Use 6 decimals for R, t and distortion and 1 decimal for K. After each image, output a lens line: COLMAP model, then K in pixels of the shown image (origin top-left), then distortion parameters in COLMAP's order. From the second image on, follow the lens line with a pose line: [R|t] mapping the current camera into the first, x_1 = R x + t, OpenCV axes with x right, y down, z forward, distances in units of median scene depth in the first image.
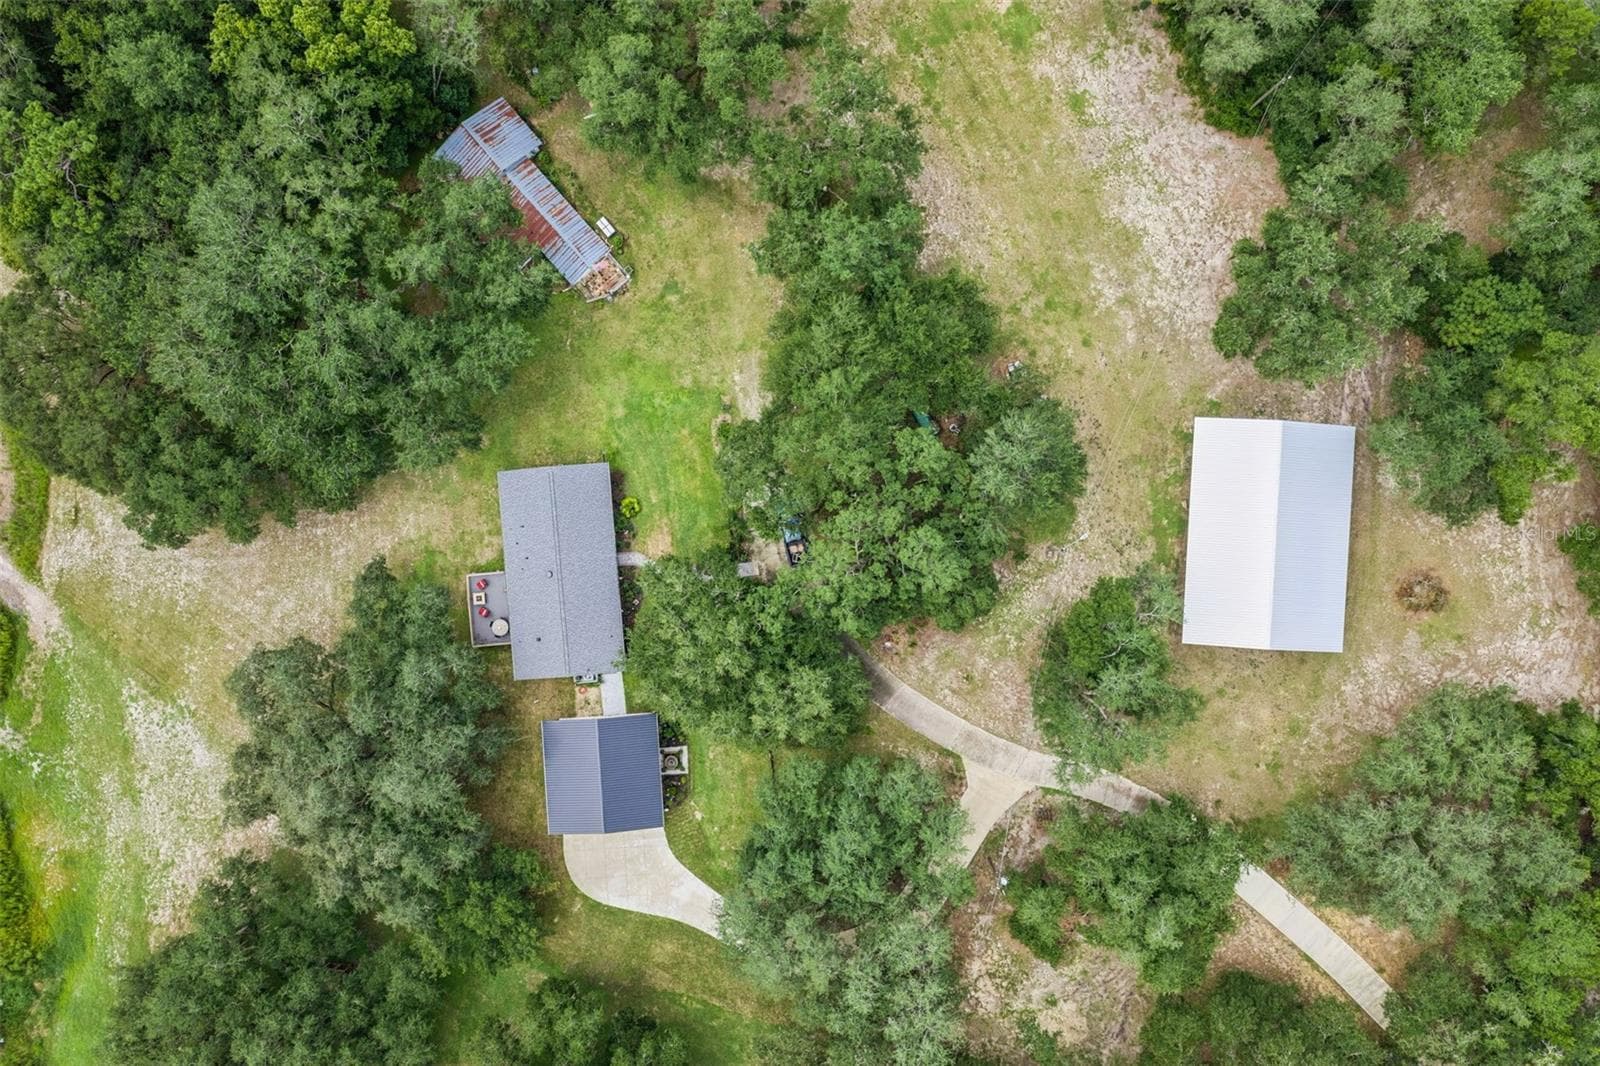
lens RADIAL K [[963.2, 0, 810.8], [0, 963.2, 531.3], [0, 0, 1]] dist [0.002193, 0.000668]
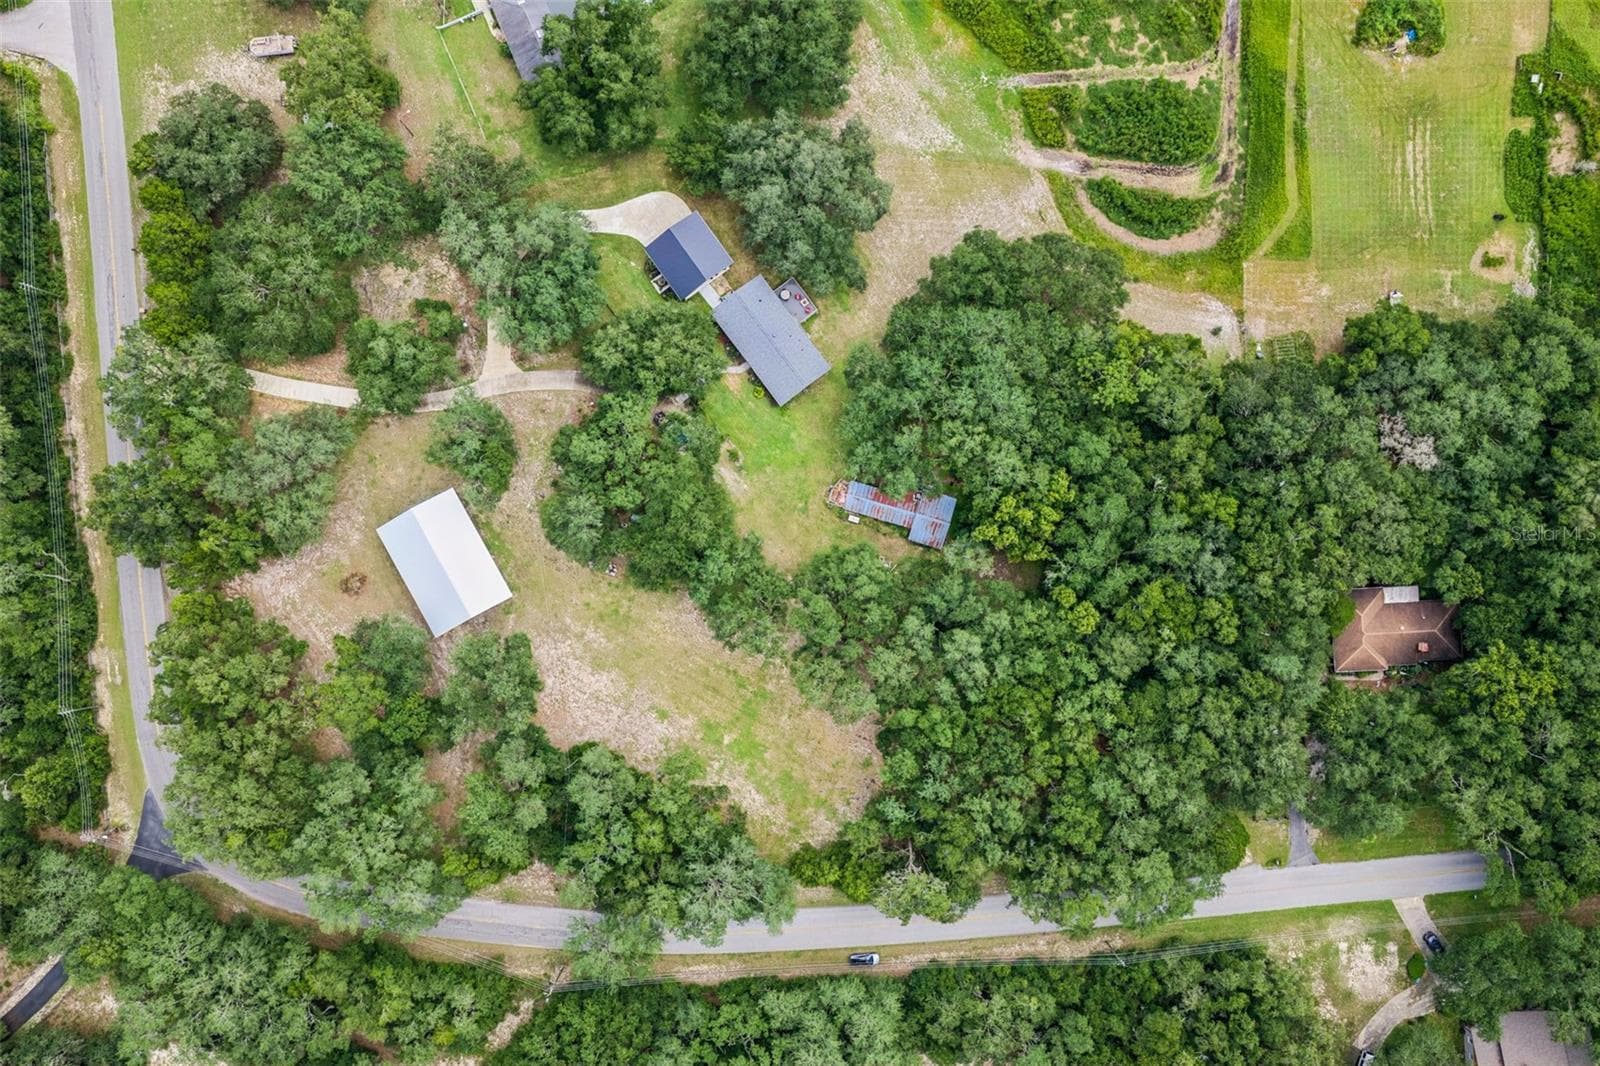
lens RADIAL K [[963.2, 0, 810.8], [0, 963.2, 531.3], [0, 0, 1]] dist [0.002193, 0.000668]
pose [[-0.846837, 0.531808, 0.006855, -0.158071], [-0.531838, -0.846838, -0.003596, -0.310320], [0.003893, -0.006691, 0.999970, -0.826874]]
